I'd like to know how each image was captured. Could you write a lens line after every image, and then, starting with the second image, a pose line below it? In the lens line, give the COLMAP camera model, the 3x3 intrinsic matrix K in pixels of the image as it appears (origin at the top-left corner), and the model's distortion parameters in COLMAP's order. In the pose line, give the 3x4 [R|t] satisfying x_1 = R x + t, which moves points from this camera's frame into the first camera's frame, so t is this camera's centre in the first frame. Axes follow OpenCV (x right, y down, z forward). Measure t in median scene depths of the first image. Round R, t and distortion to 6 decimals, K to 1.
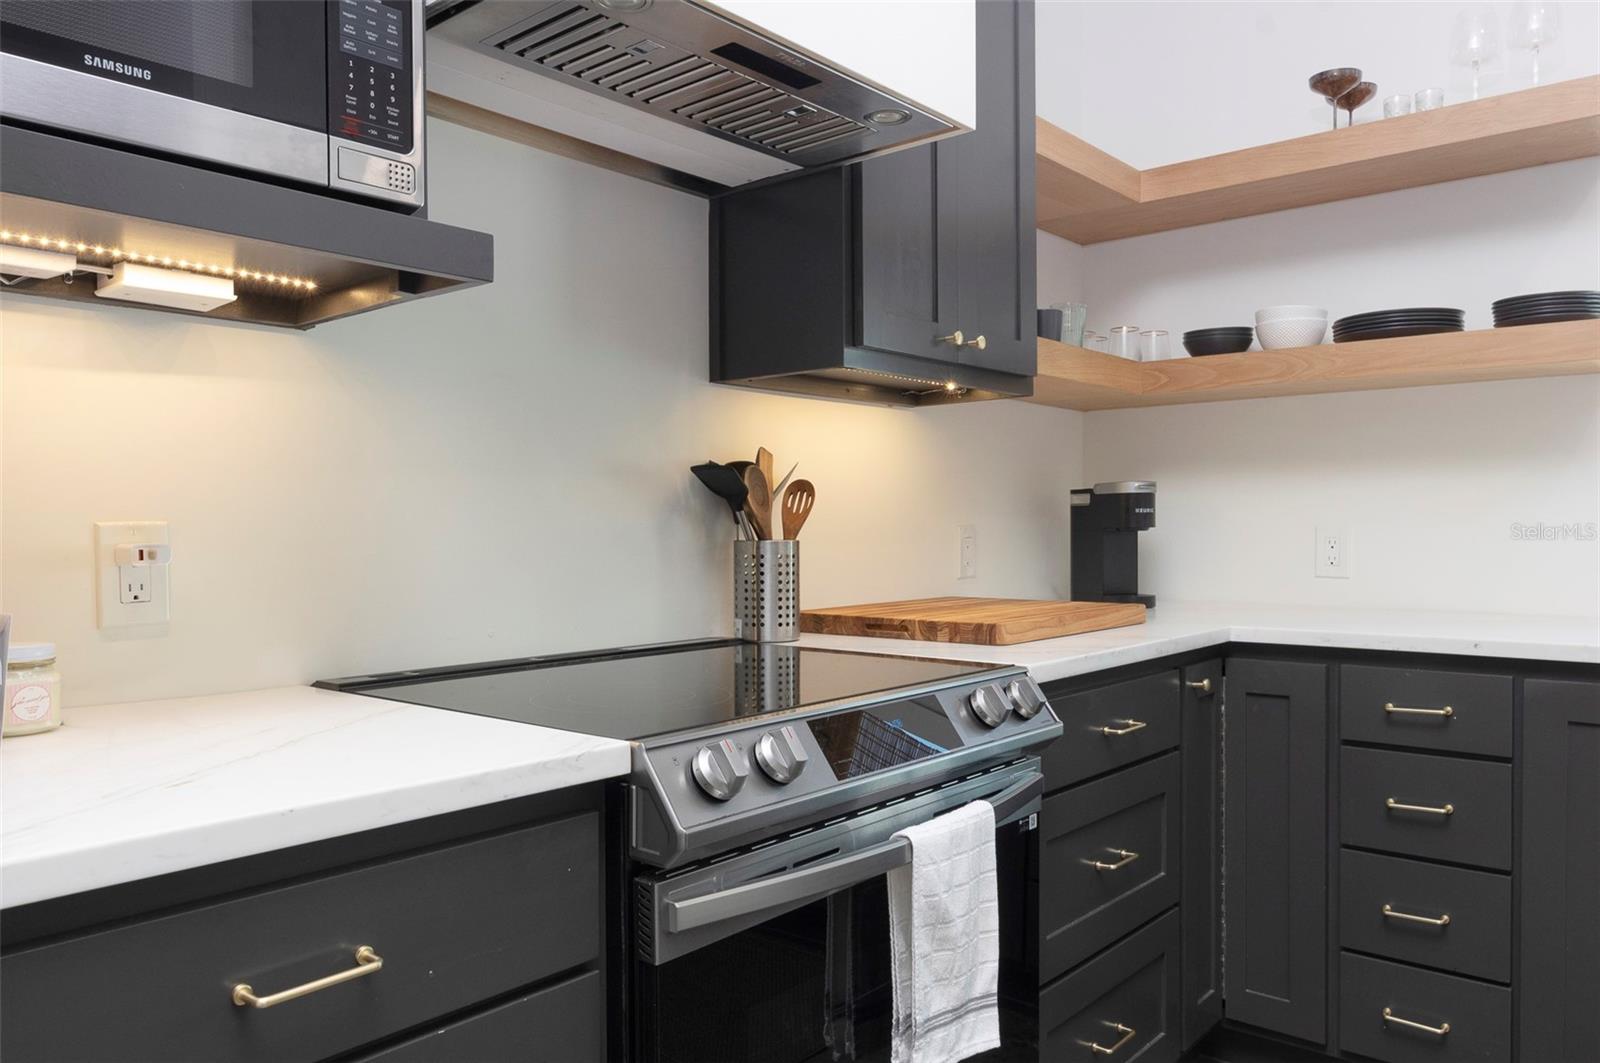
lens RADIAL K [[1127.2, 0, 792.0], [0, 1127.2, 561.0], [0, 0, 1]] dist [-0.019379, 0.019013]
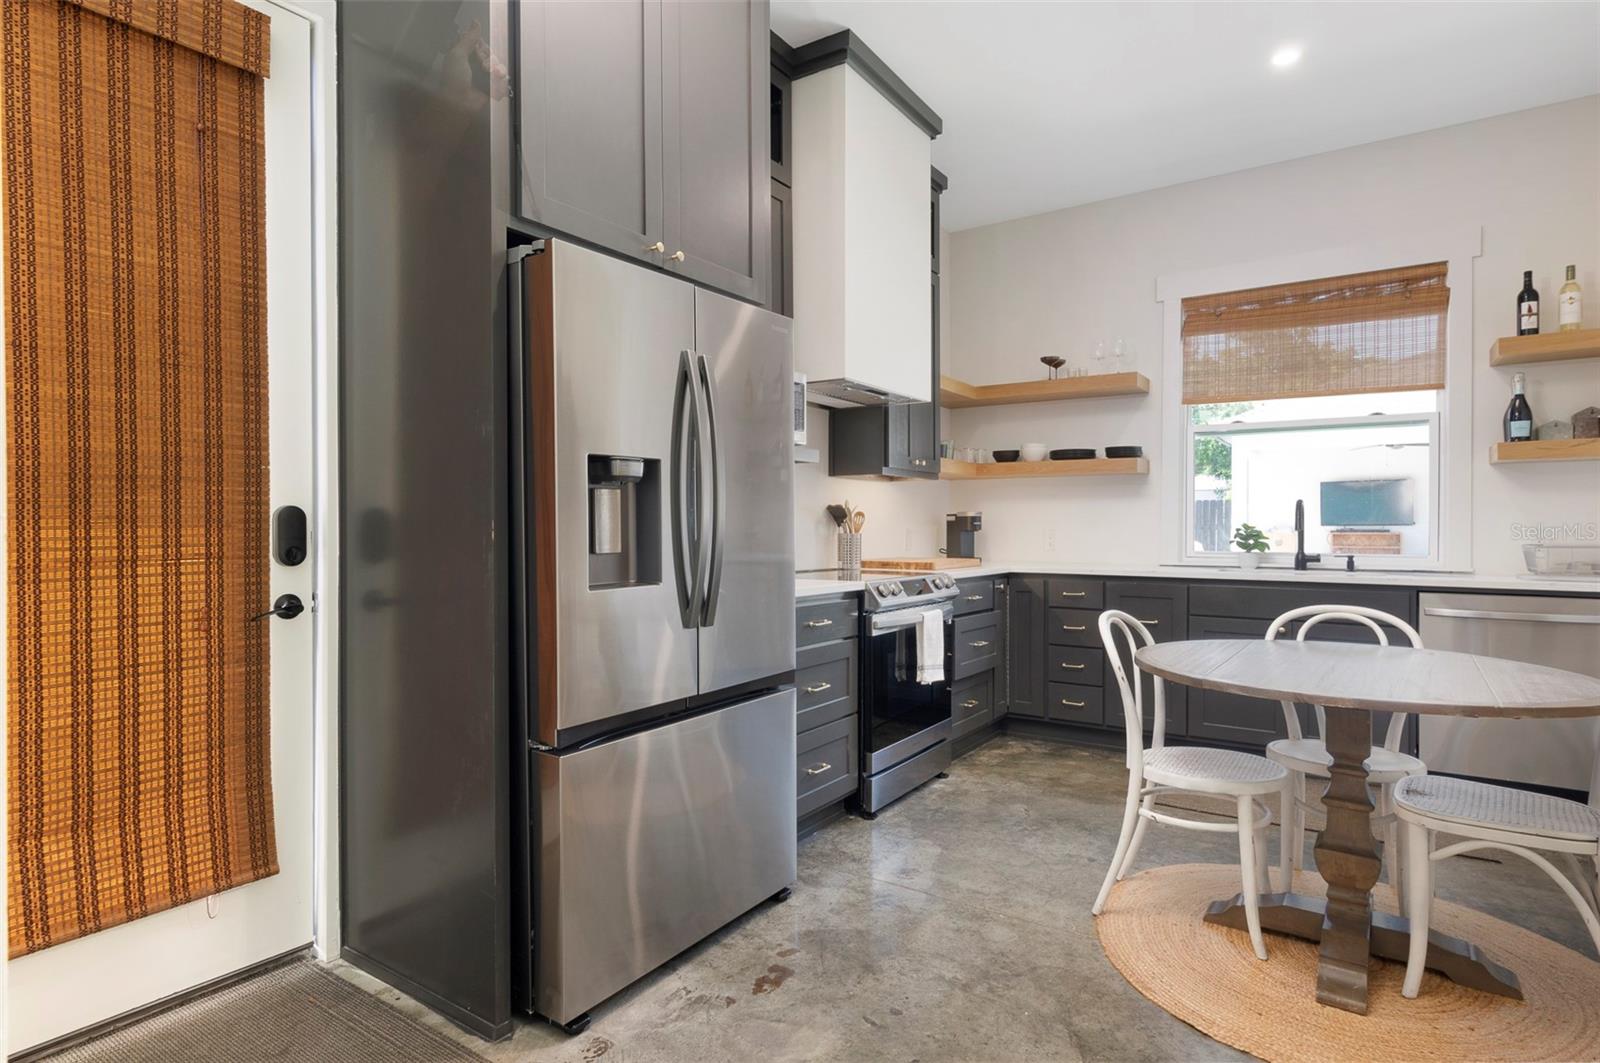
lens RADIAL K [[901.1, 0, 757.4], [0, 901.1, 533.4], [0, 0, 1]] dist [-0.006127, -0.002941]
pose [[0.995534, 0.011365, 0.093721, -0.455873], [-0.009241, 0.999691, -0.023065, 0.036042], [-0.093954, 0.022096, 0.995331, -1.195418]]
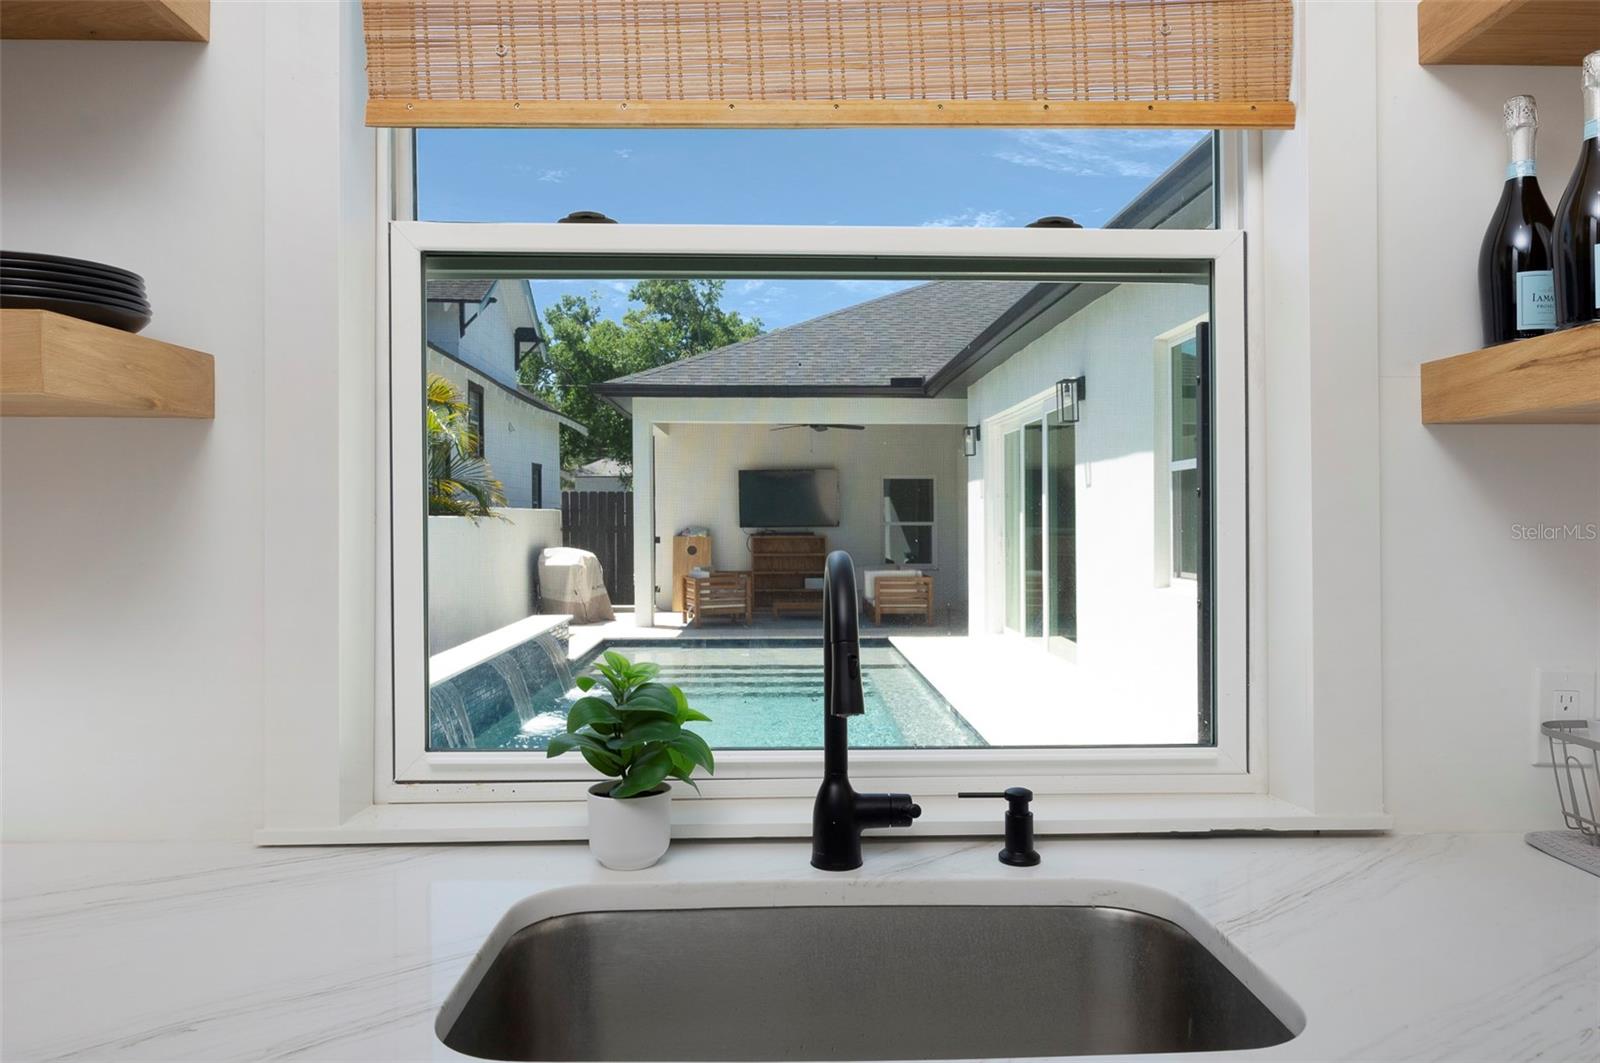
lens RADIAL K [[1127.2, 0, 800.3], [0, 1127.2, 531.8], [0, 0, 1]] dist [-0.019379, 0.019013]
pose [[0.750976, 0.001479, 0.660327, 0.663116], [0.012709, 0.999780, -0.016694, -0.112323], [-0.660207, 0.020929, 0.750792, 0.435667]]
